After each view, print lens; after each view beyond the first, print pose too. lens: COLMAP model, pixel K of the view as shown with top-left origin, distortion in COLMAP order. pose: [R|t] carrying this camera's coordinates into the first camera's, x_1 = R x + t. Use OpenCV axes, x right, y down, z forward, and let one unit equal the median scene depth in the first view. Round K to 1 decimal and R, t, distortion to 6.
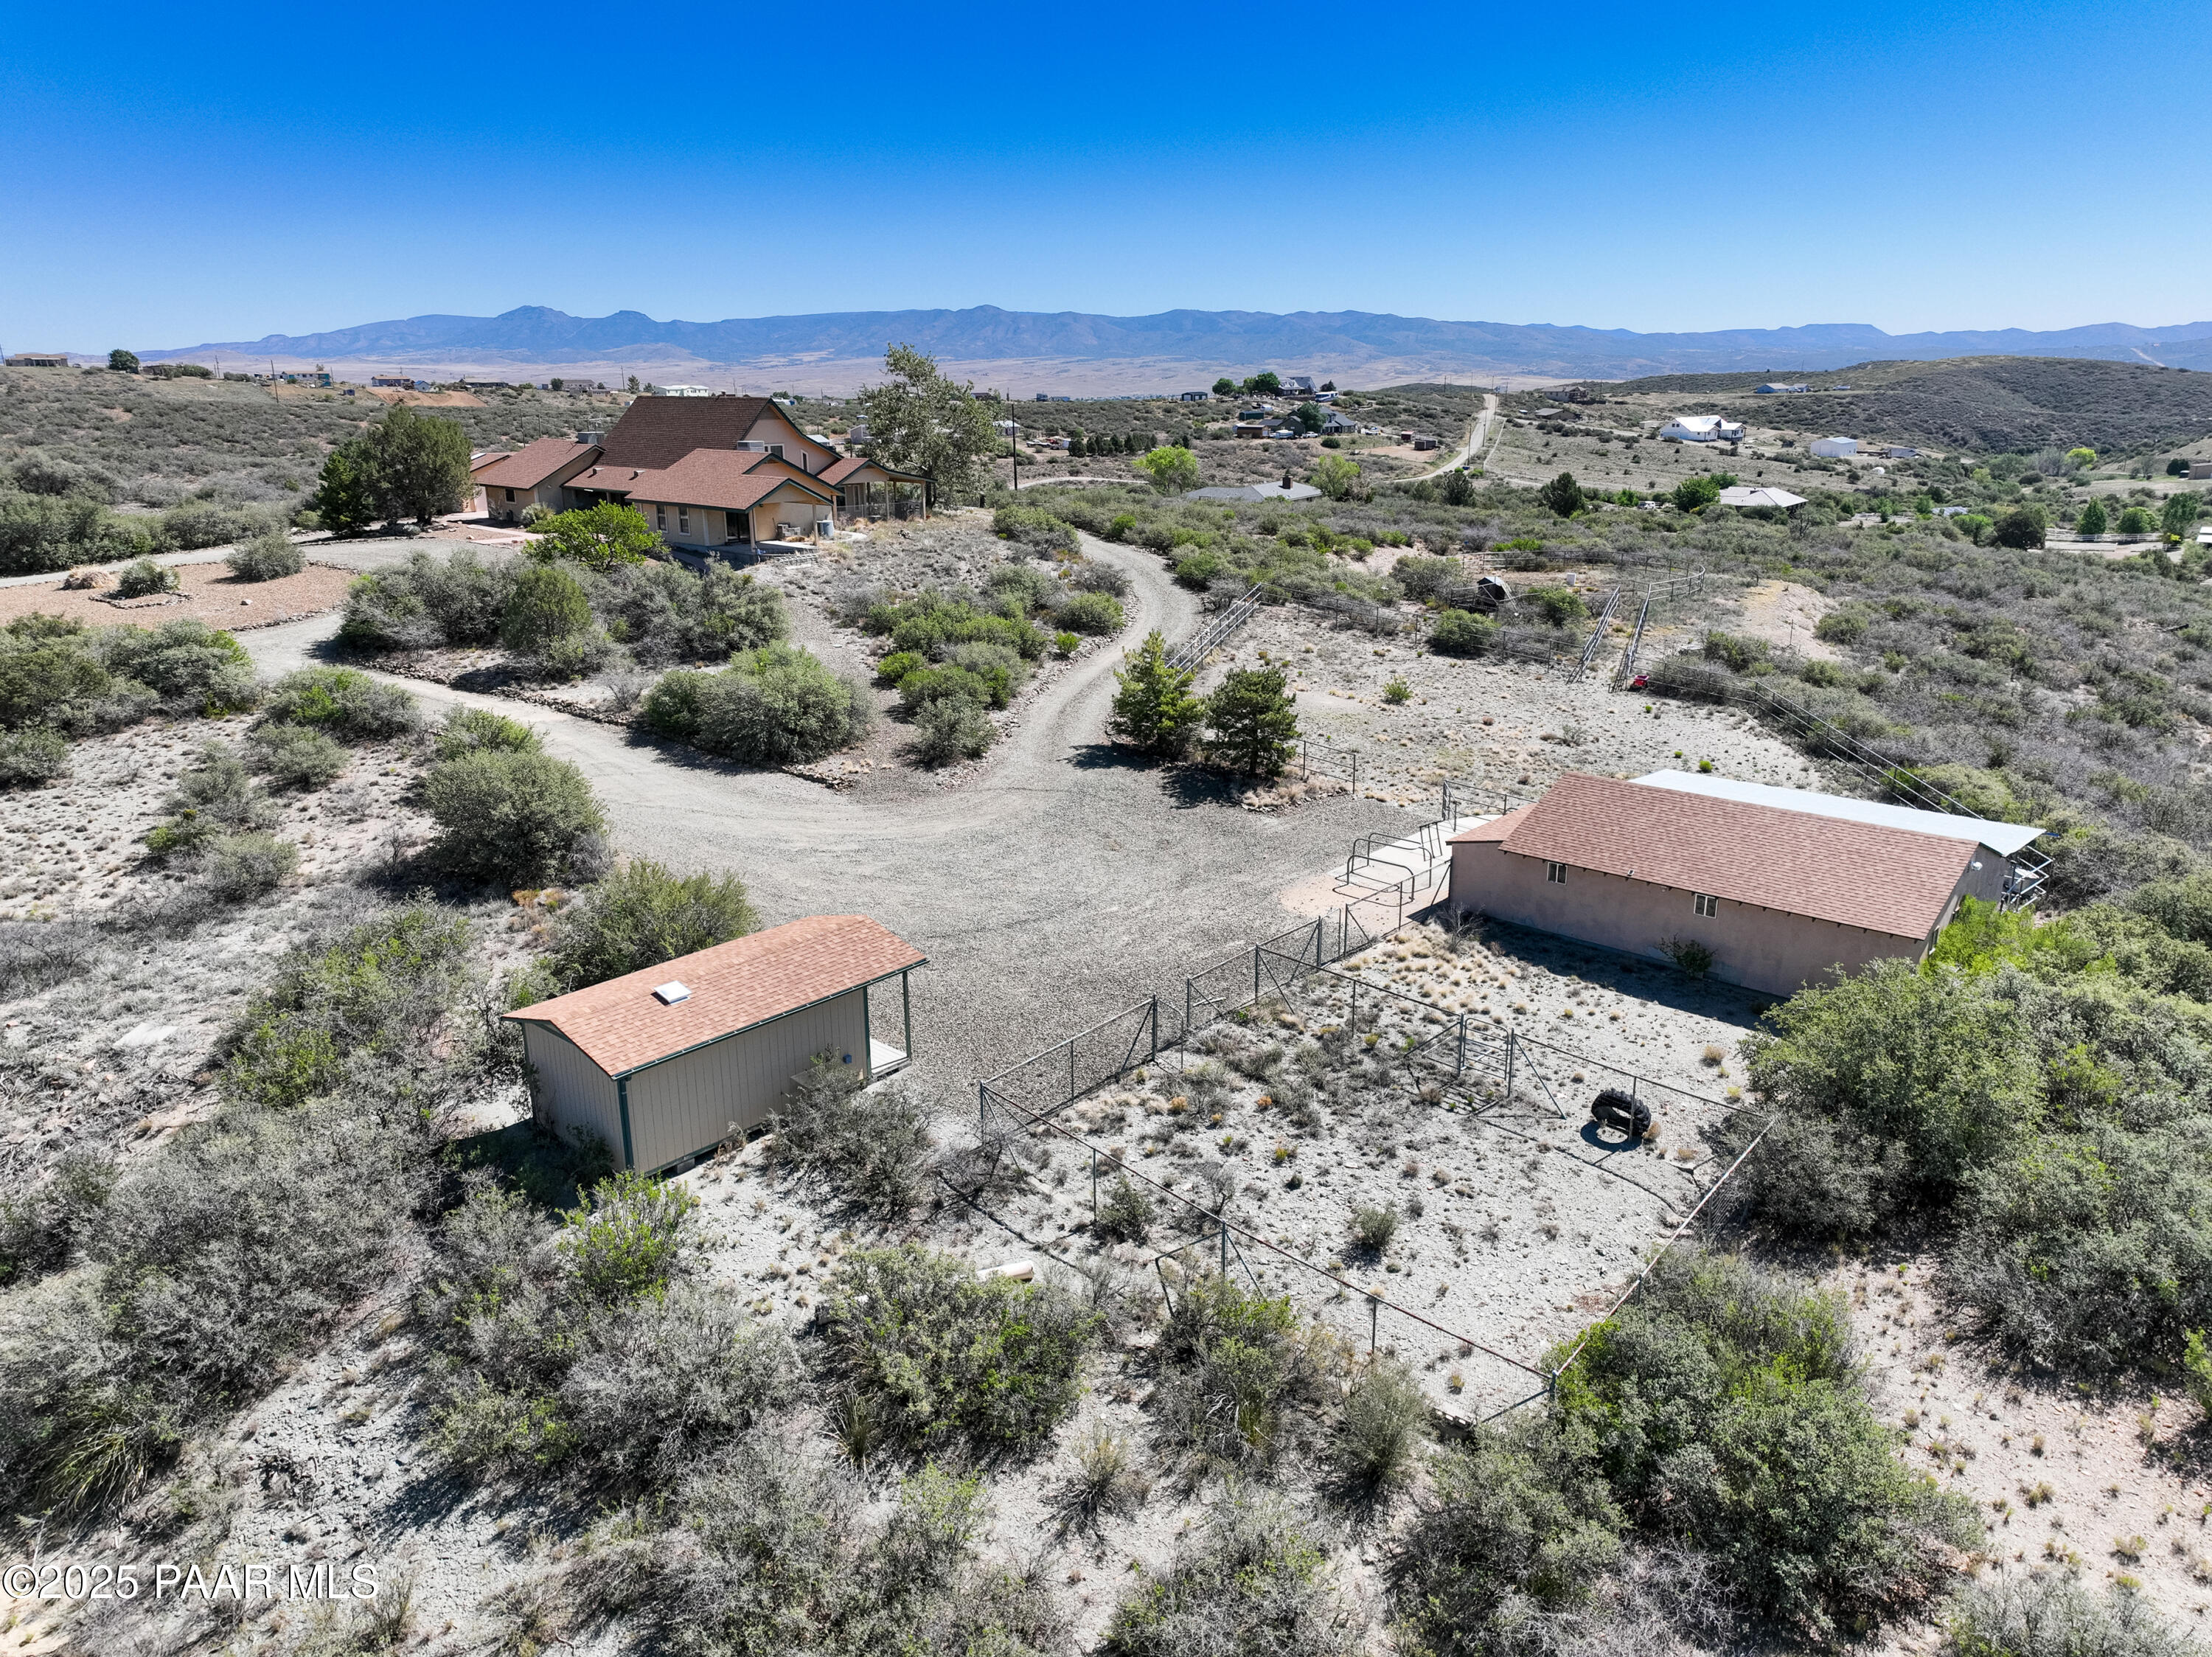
lens RADIAL K [[1558.9, 0, 1106.0], [0, 1558.9, 828.5], [0, 0, 1]] dist [0.021500, 0.026193]
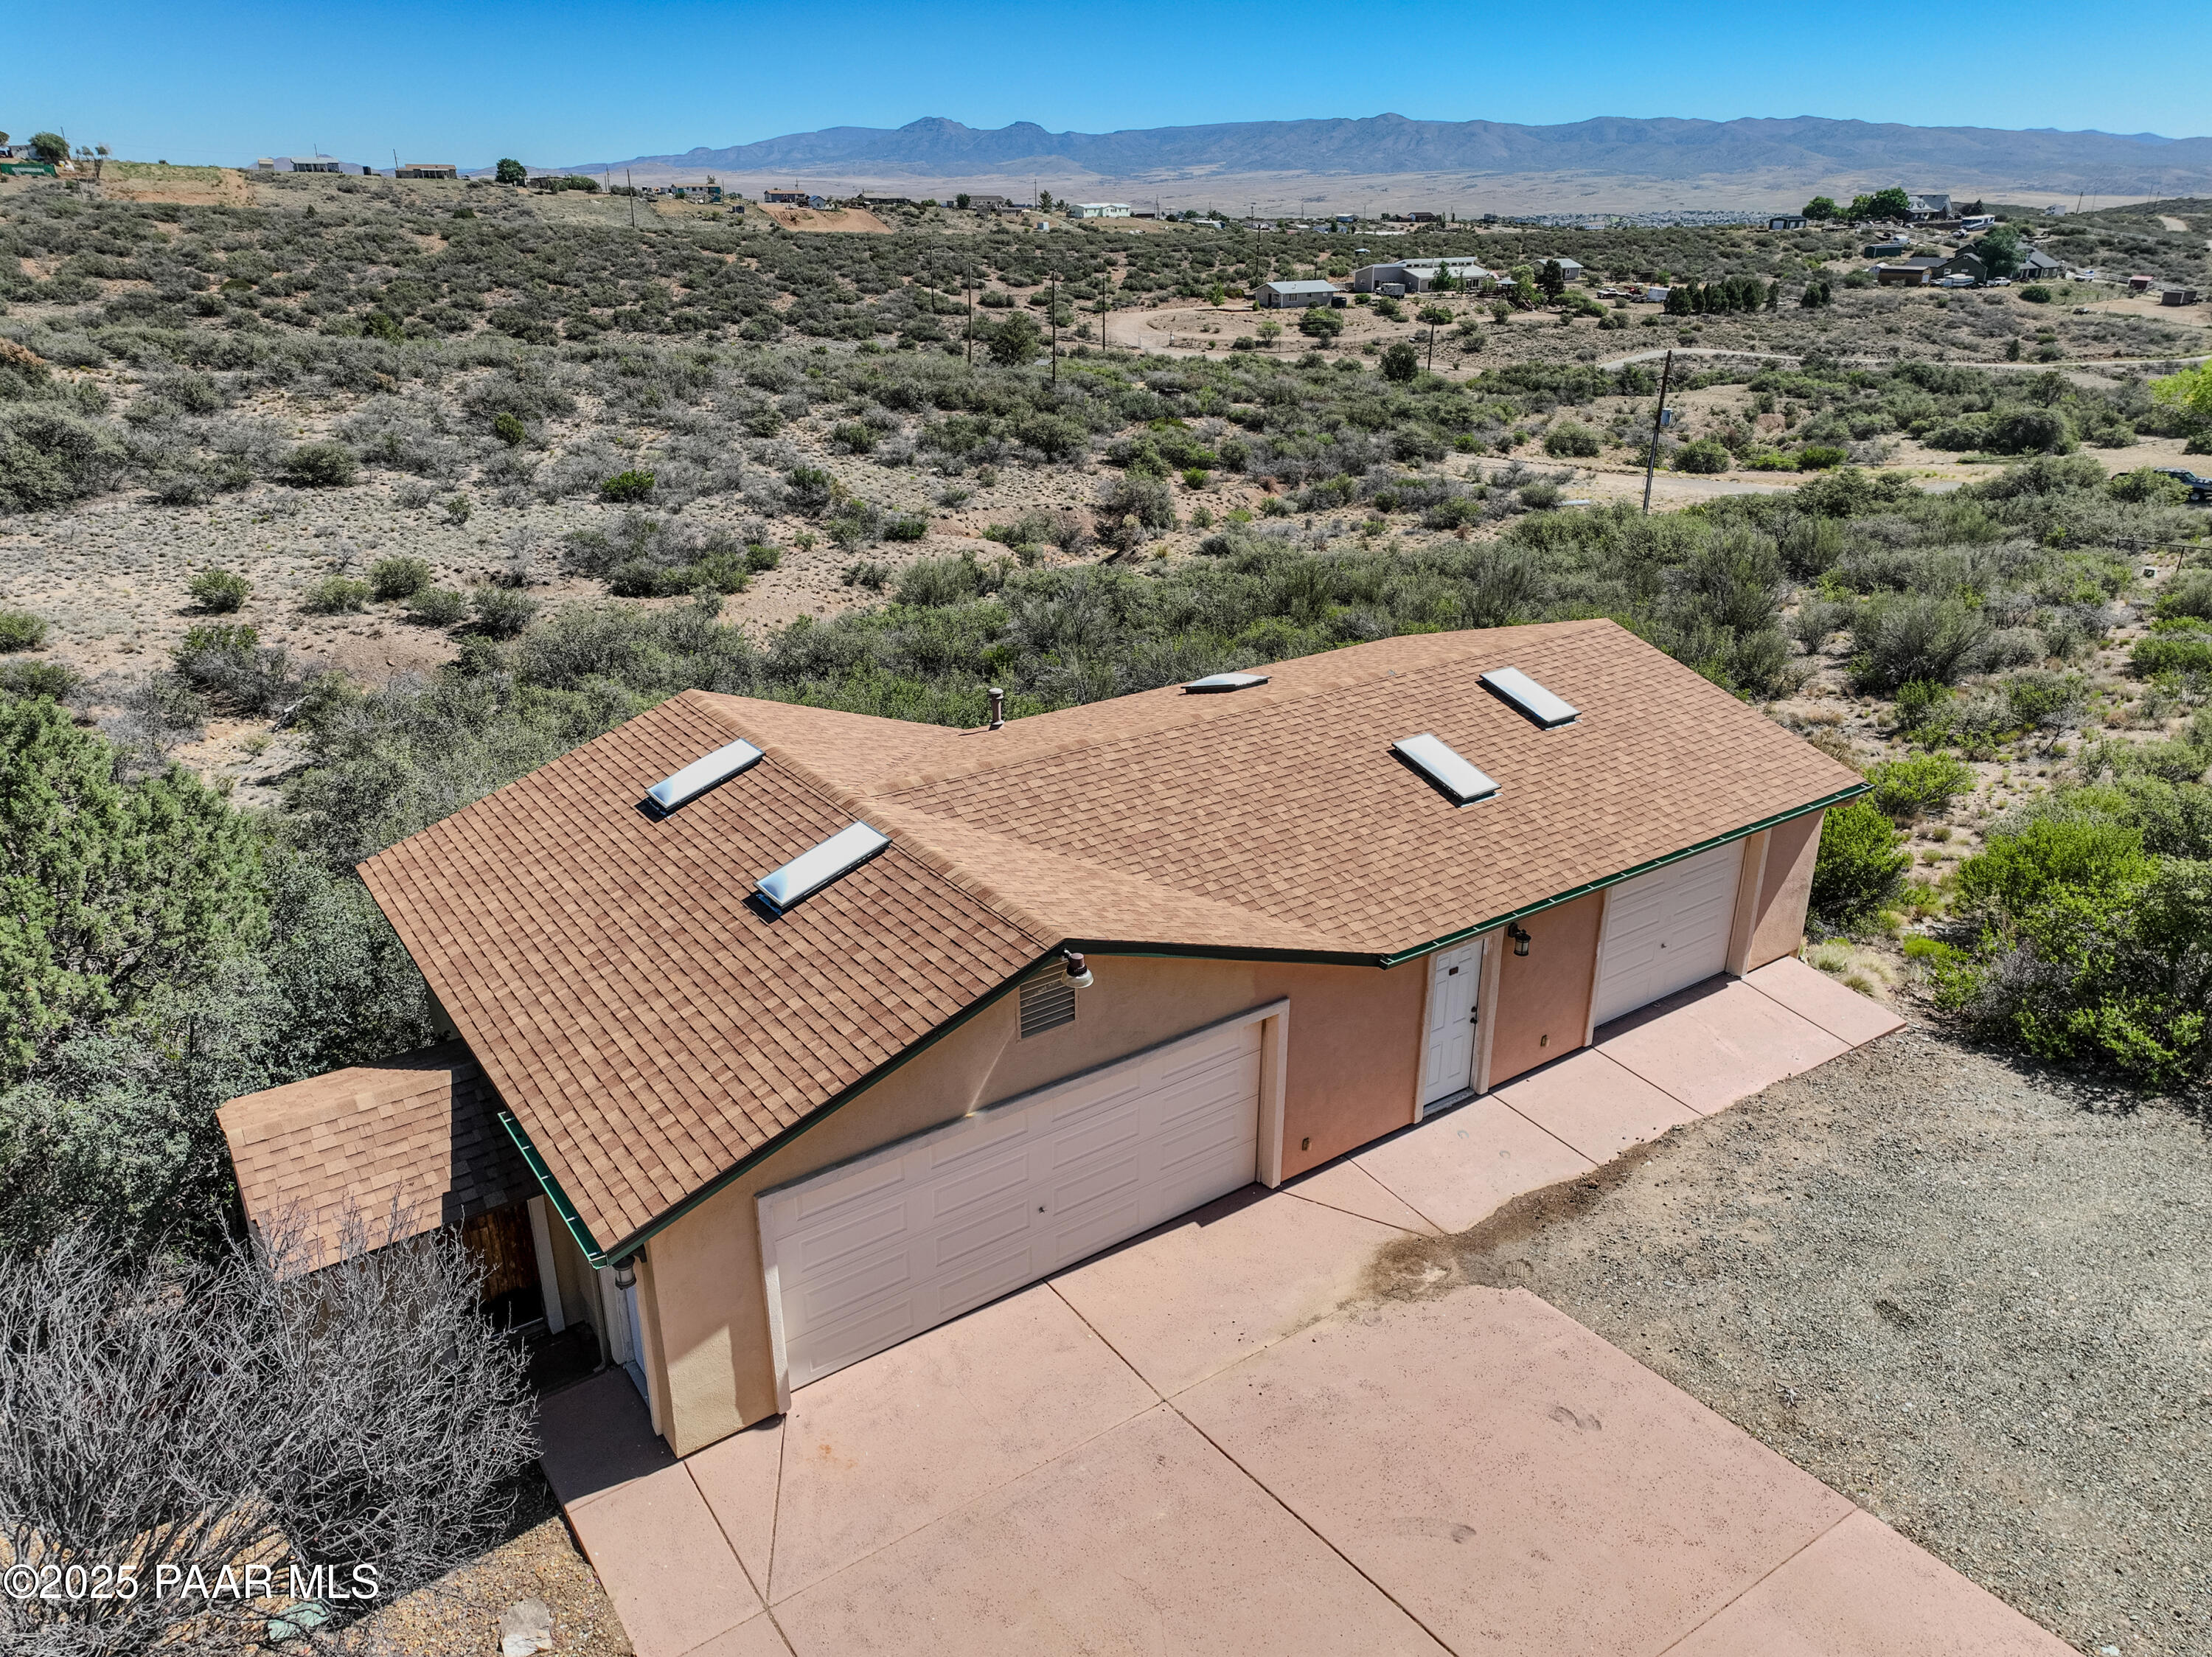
lens RADIAL K [[1557.4, 0, 1106.0], [0, 1557.4, 828.5], [0, 0, 1]] dist [0.016081, 0.026976]
pose [[0.972954, 0.095214, -0.210463, -0.076541], [-0.072615, 0.990980, 0.112626, -0.055943], [0.219288, -0.094297, 0.971092, 0.191567]]
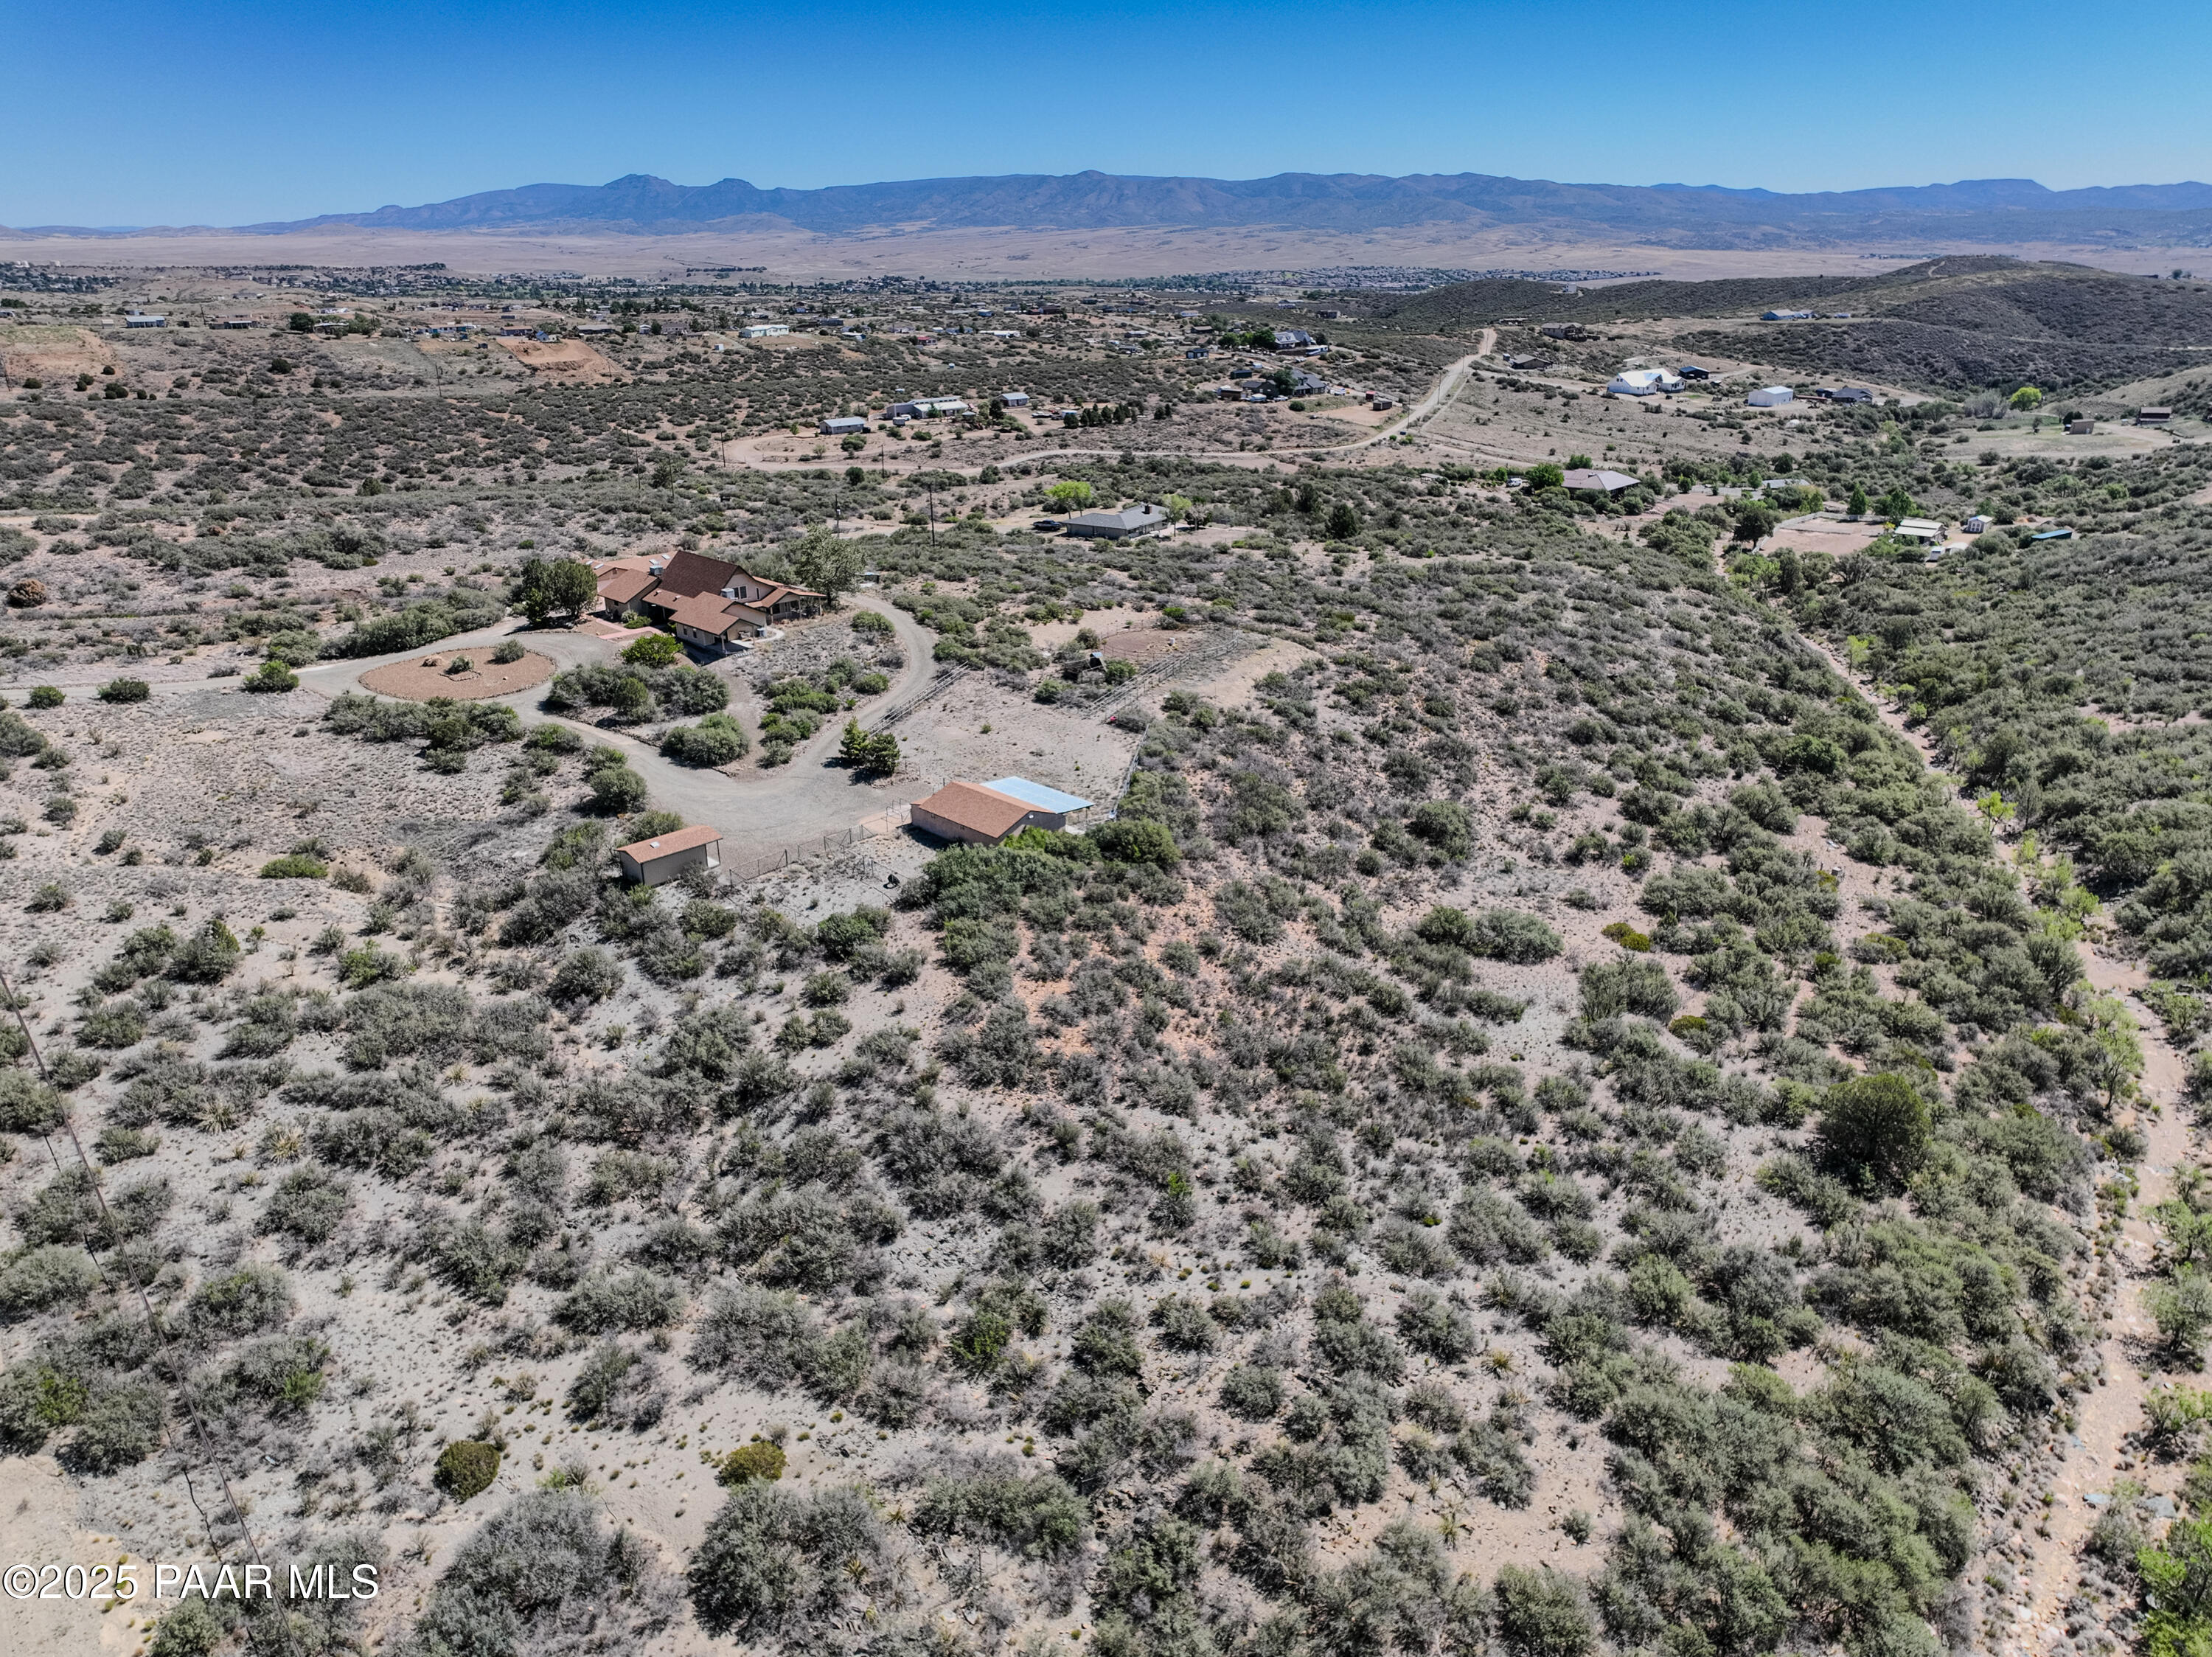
lens RADIAL K [[1549.5, 0, 1114.0], [0, 1549.5, 857.2], [0, 0, 1]] dist [0.023260, -0.000523]
pose [[0.998117, 0.019022, -0.058320, 0.072202], [-0.013345, 0.995270, 0.096229, -0.016774], [0.059875, -0.095270, 0.993649, -0.184984]]
